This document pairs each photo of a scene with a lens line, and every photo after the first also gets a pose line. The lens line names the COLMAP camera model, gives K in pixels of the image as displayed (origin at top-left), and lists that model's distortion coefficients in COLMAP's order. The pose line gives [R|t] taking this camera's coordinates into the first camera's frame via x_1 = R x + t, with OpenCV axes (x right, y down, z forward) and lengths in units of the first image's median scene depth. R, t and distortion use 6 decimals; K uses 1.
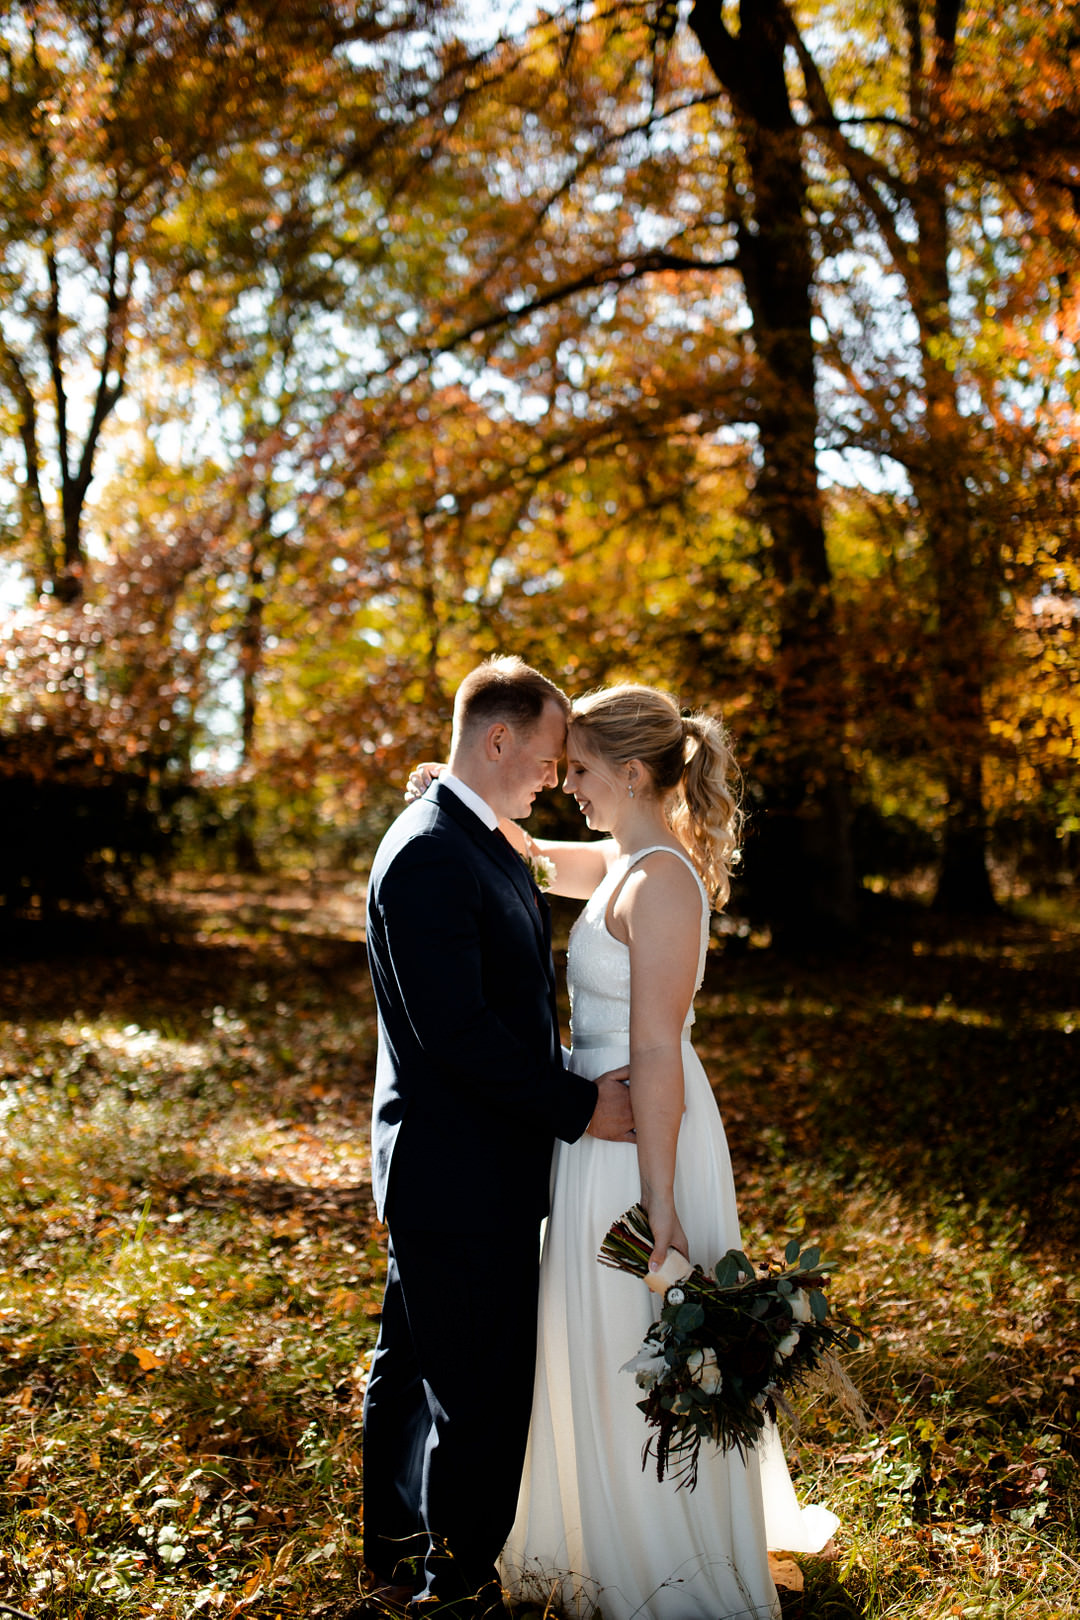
lens RADIAL K [[1569.0, 0, 538.9], [0, 1569.0, 797.0], [0, 0, 1]] dist [-0.047386, 0.091966]
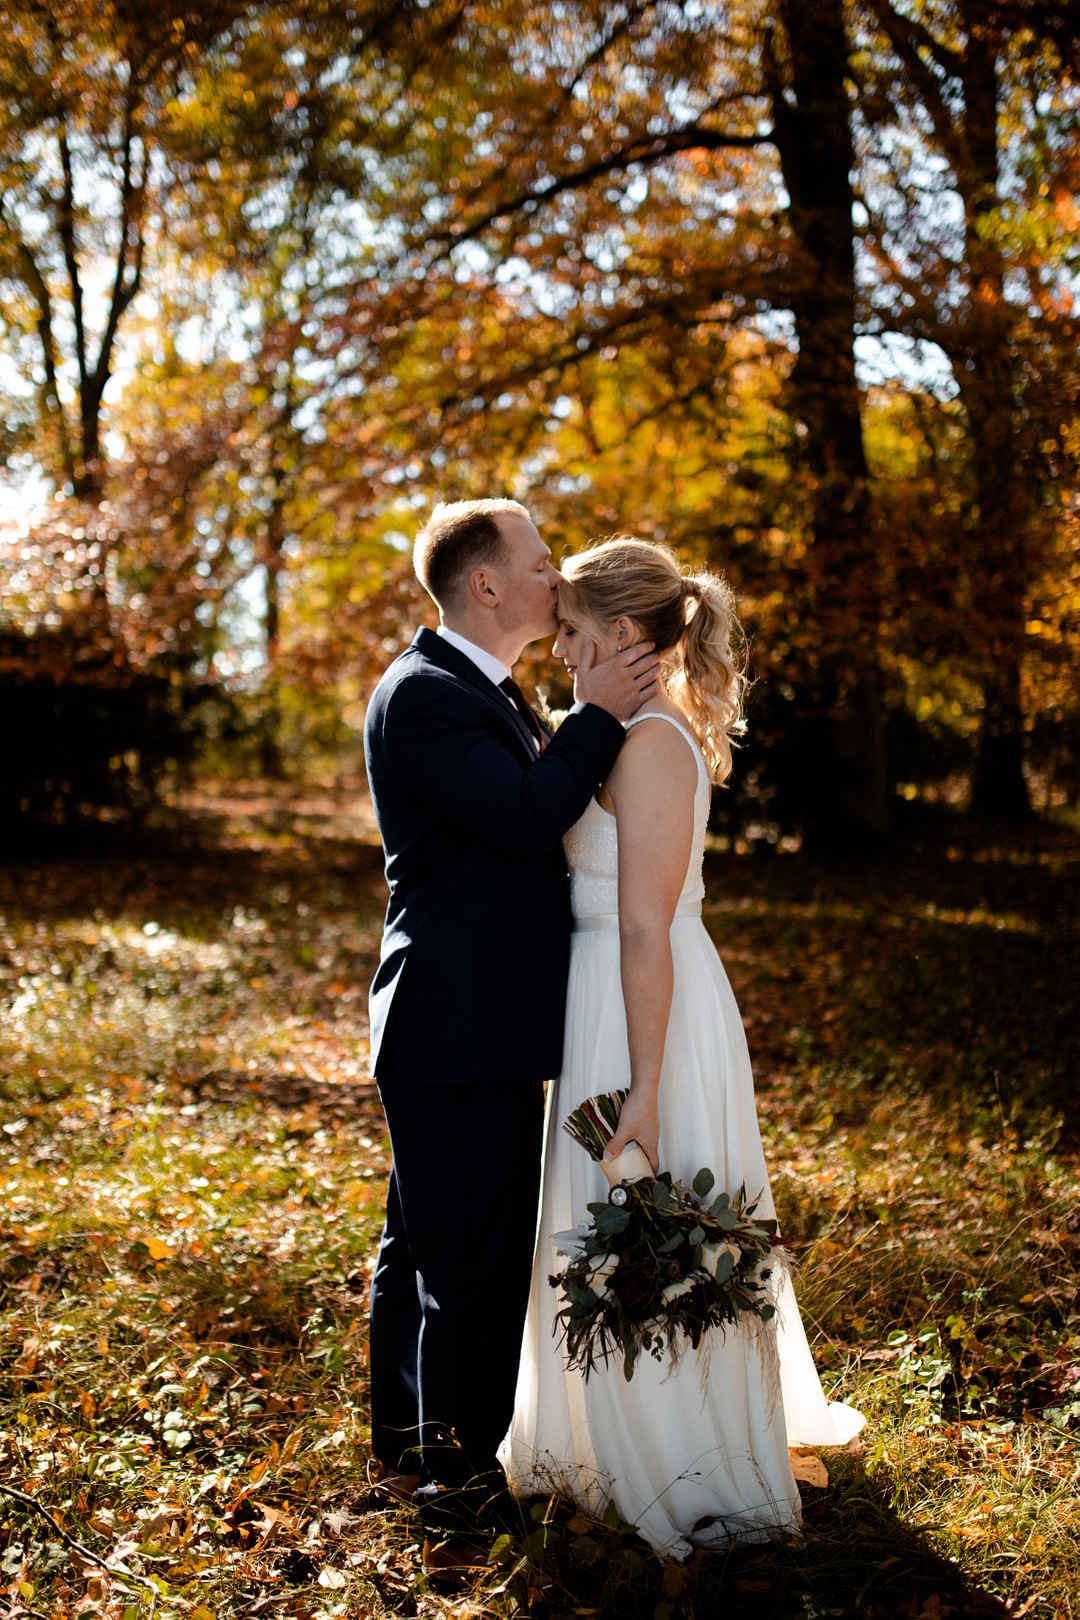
lens RADIAL K [[1582.2, 0, 514.6], [0, 1582.2, 809.5], [0, 0, 1]] dist [-0.048012, 0.095567]
pose [[0.999459, 0.002994, -0.032756, 0.002515], [-0.000856, 0.997878, 0.065109, 0.009417], [0.032881, -0.065046, 0.997340, 0.016979]]
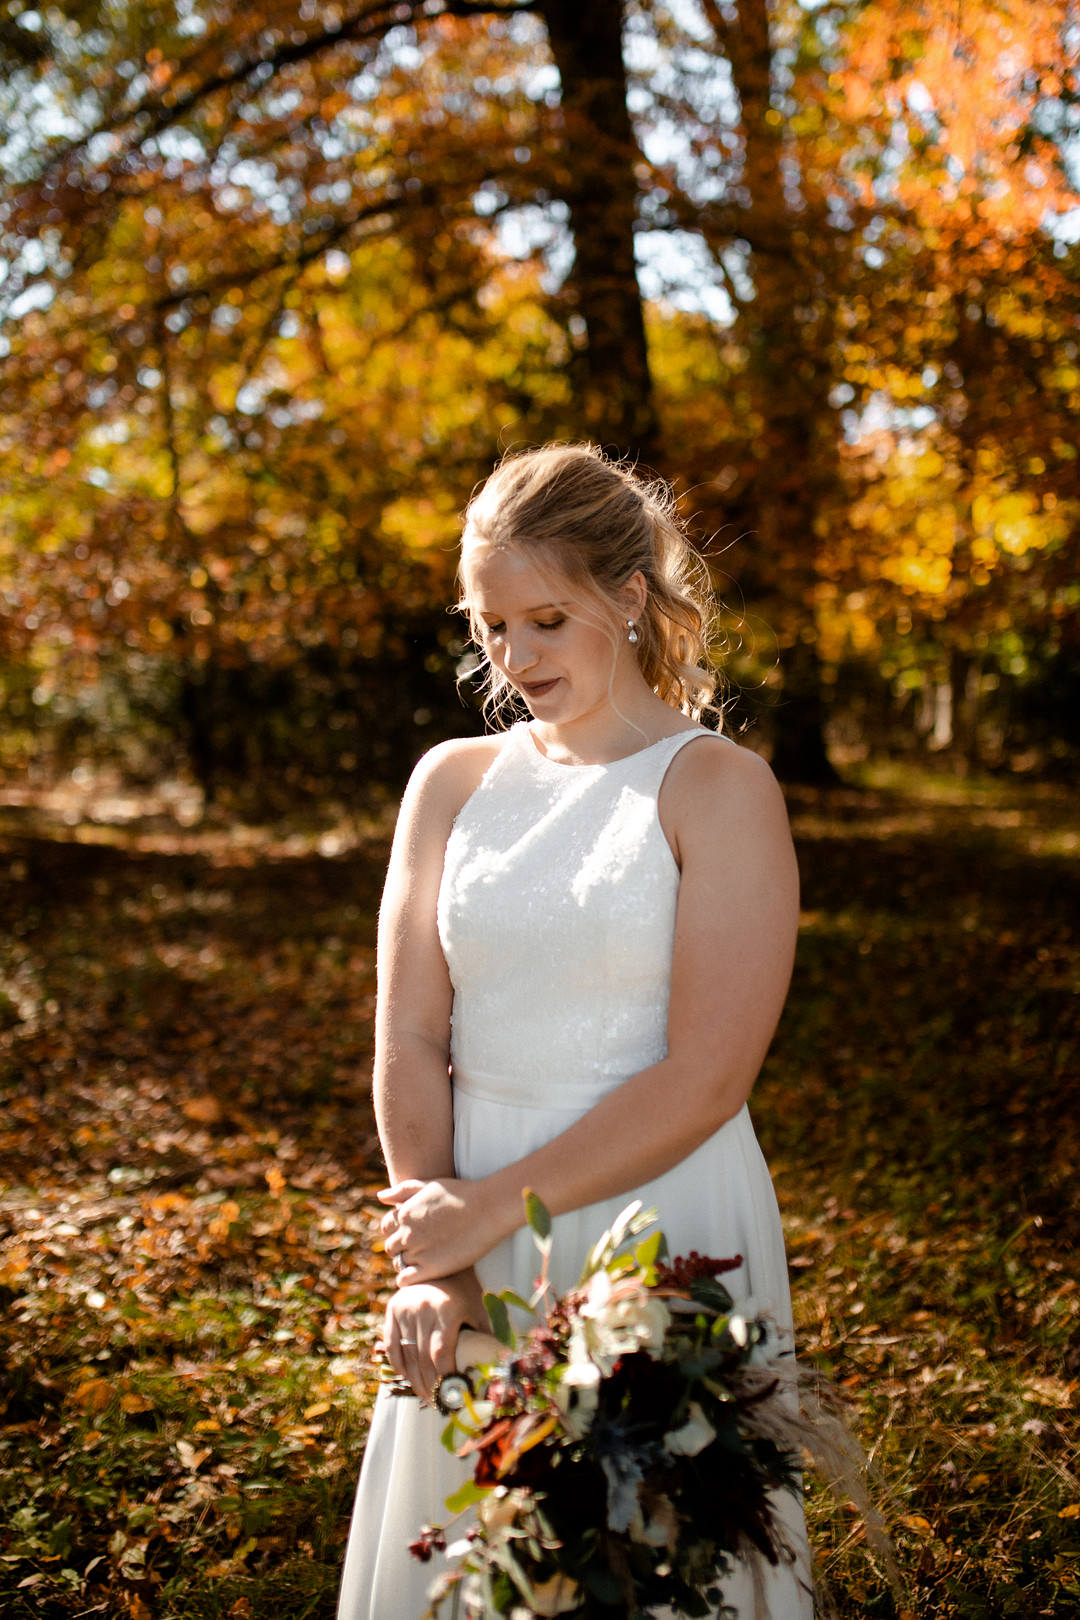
lens RADIAL K [[1766.4, 0, 505.2], [0, 1766.4, 710.9], [0, 0, 1]] dist [-0.012868, -0.009268]
pose [[0.992708, -0.024755, 0.117972, -0.015582], [0.021397, 0.999331, 0.029646, 0.003537], [-0.118627, -0.026905, 0.992574, 0.121142]]
